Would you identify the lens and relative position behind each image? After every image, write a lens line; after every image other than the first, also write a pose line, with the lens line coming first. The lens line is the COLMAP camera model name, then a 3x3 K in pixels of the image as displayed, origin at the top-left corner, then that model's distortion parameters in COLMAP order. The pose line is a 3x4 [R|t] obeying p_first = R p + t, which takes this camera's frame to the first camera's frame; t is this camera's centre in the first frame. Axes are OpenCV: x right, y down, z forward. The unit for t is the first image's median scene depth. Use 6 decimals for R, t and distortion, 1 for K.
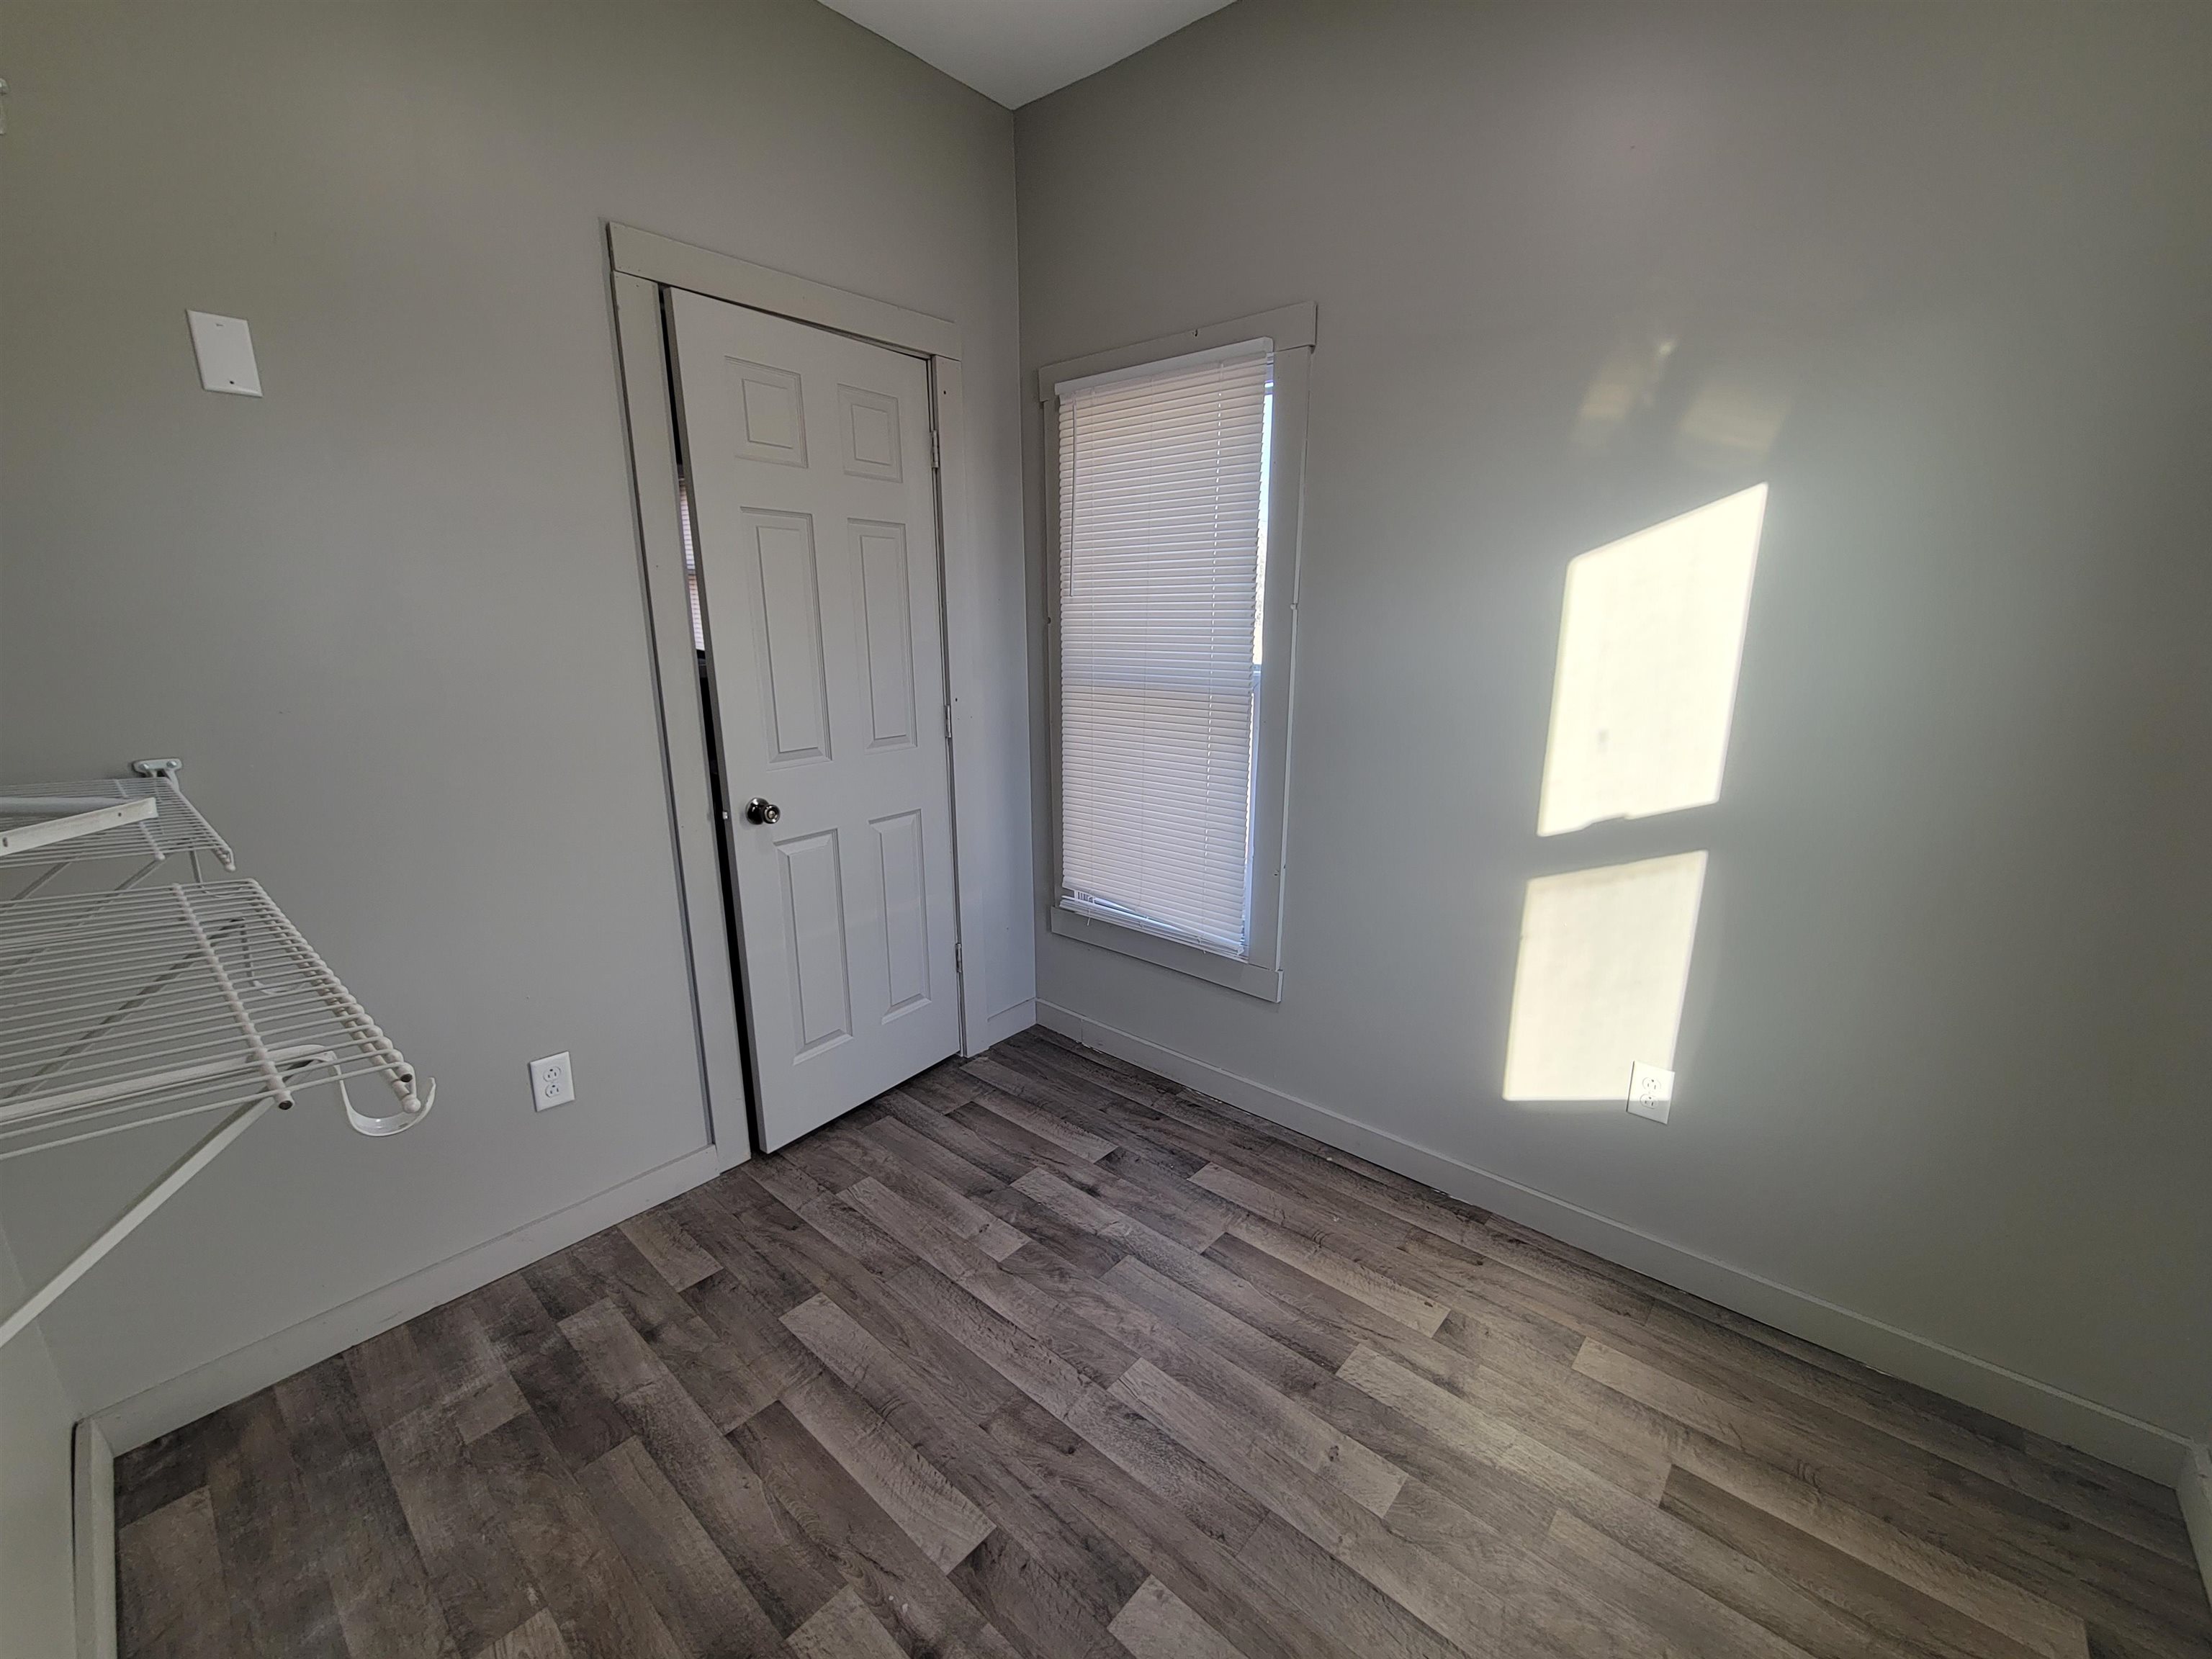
lens RADIAL K [[902.3, 0, 1122.6], [0, 902.3, 848.2], [0, 0, 1]] dist [-0.002545, 0.000443]
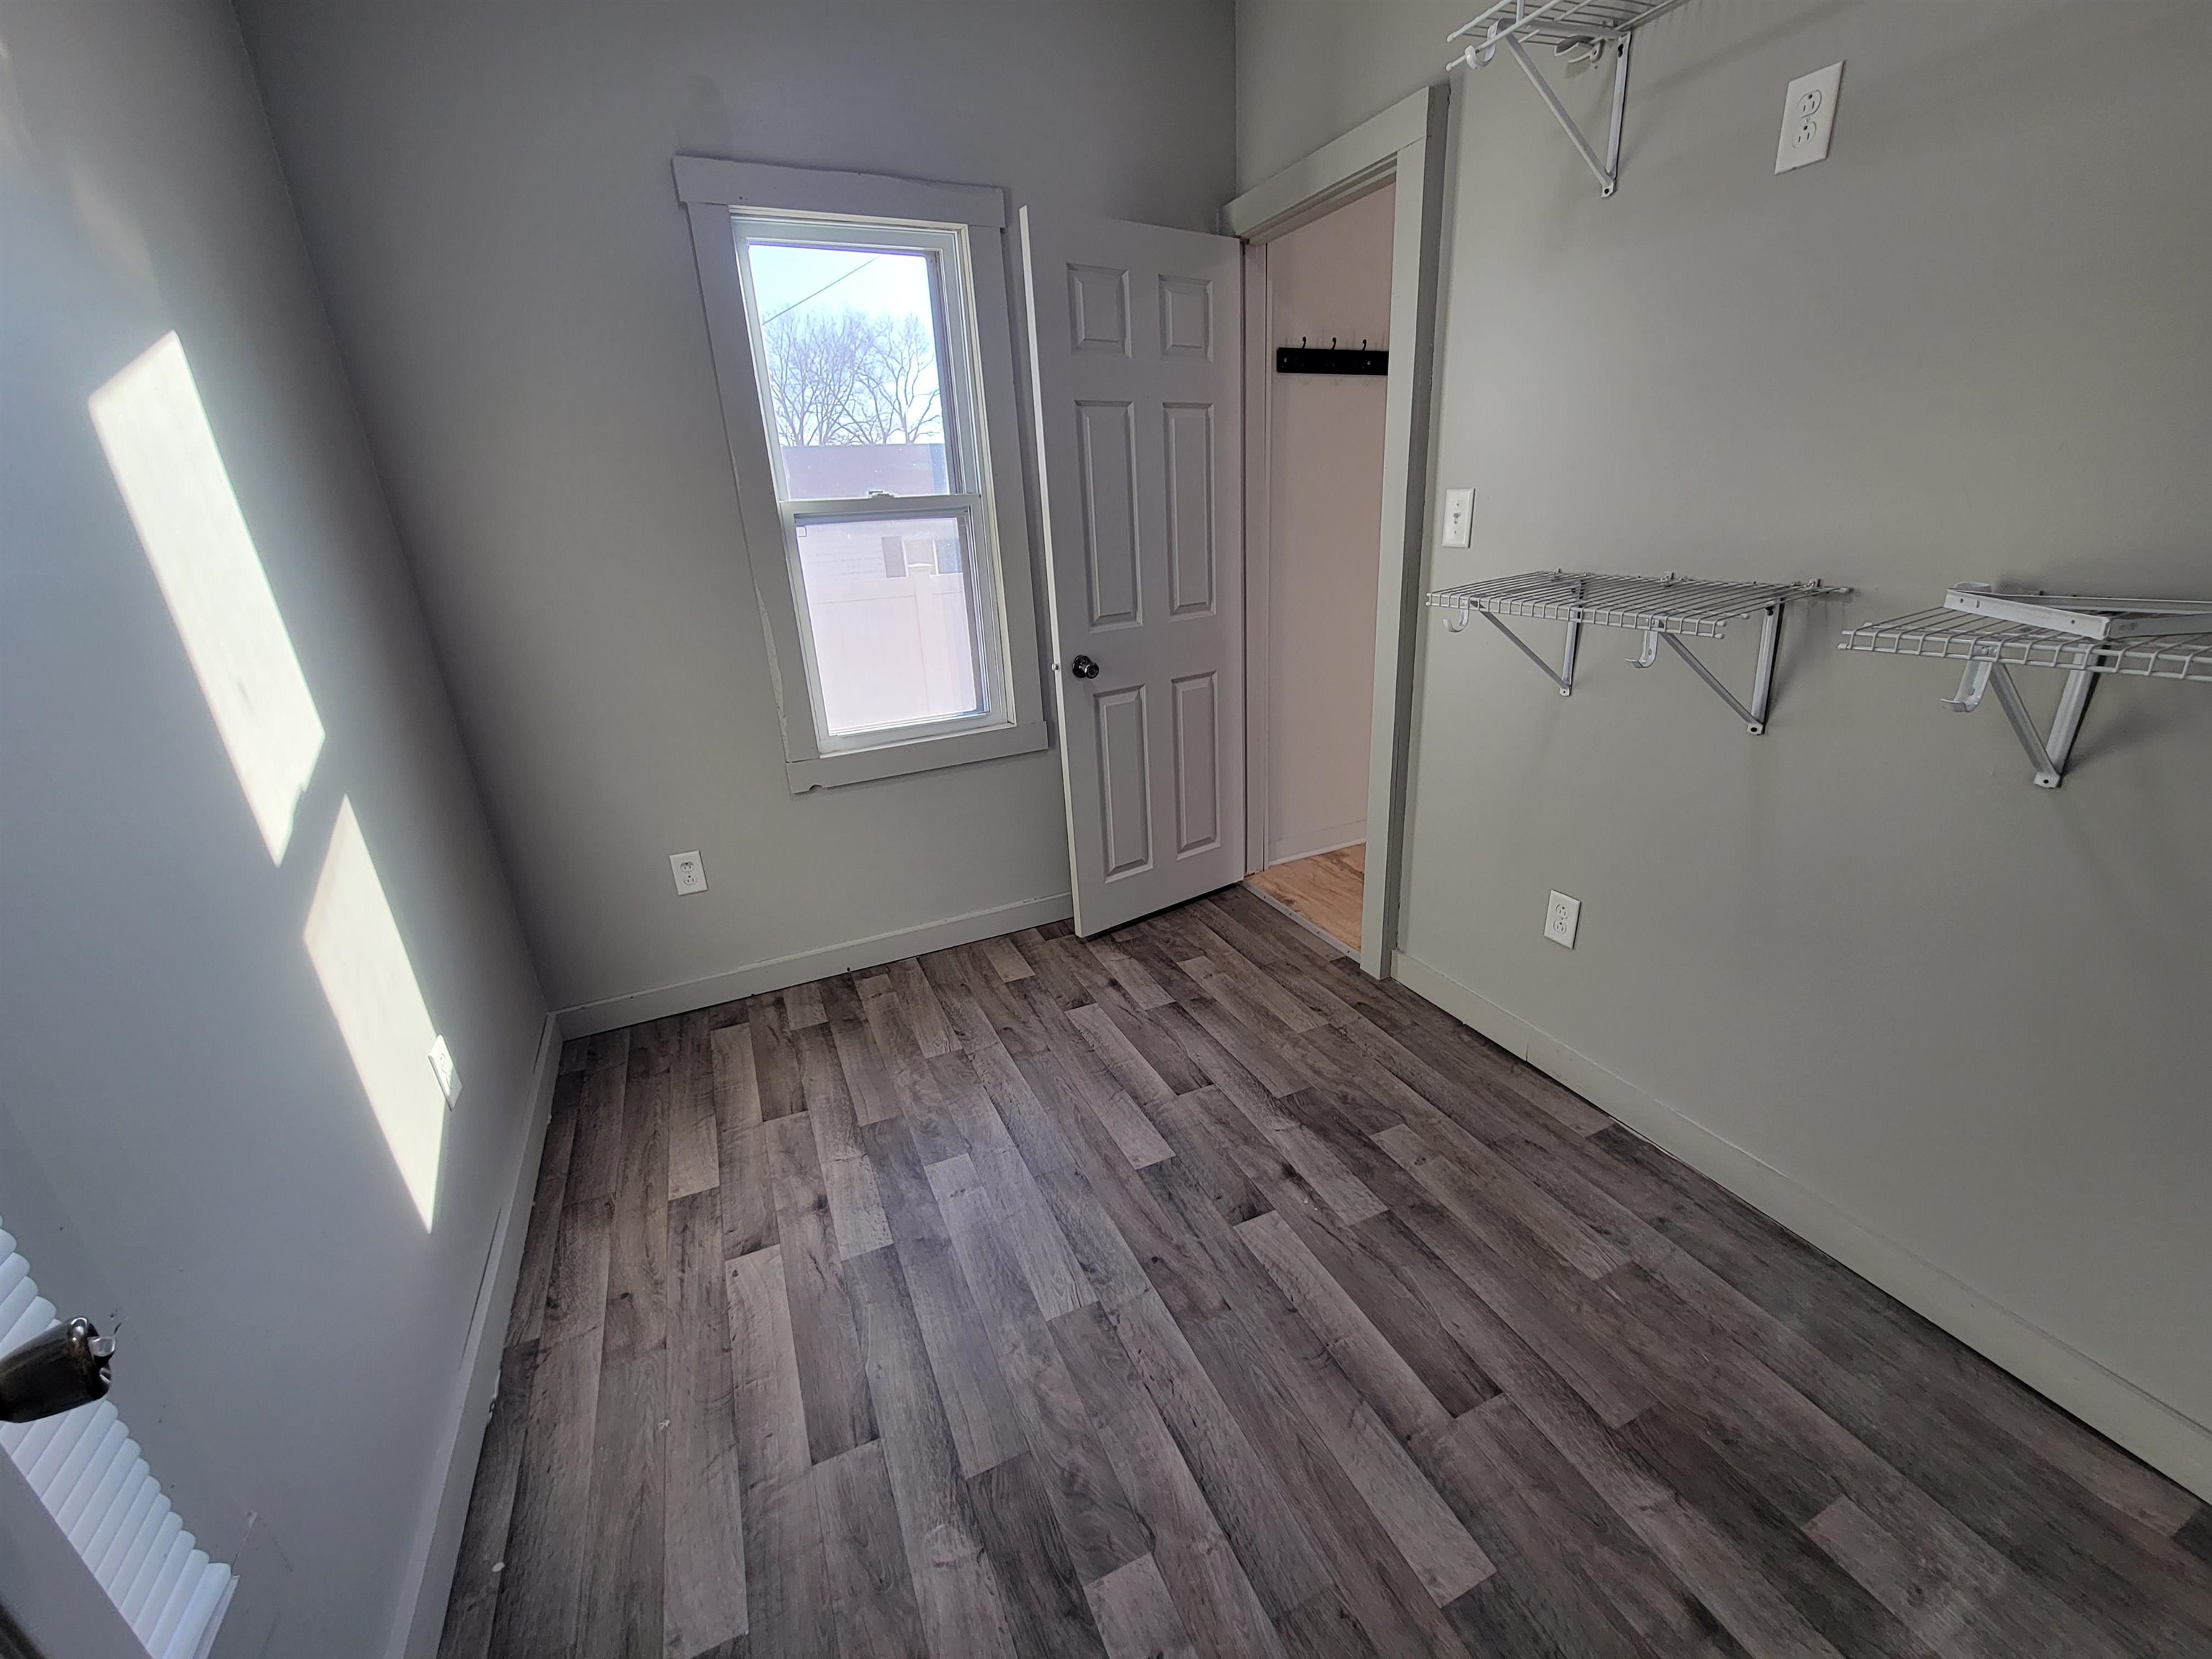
lens RADIAL K [[902.3, 0, 1122.6], [0, 902.3, 848.2], [0, 0, 1]] dist [-0.002545, 0.000443]
pose [[-0.910654, -0.109467, 0.398405, -0.382607], [0.146532, 0.816017, 0.559146, -0.341763], [-0.386313, 0.567568, -0.727069, 1.447316]]
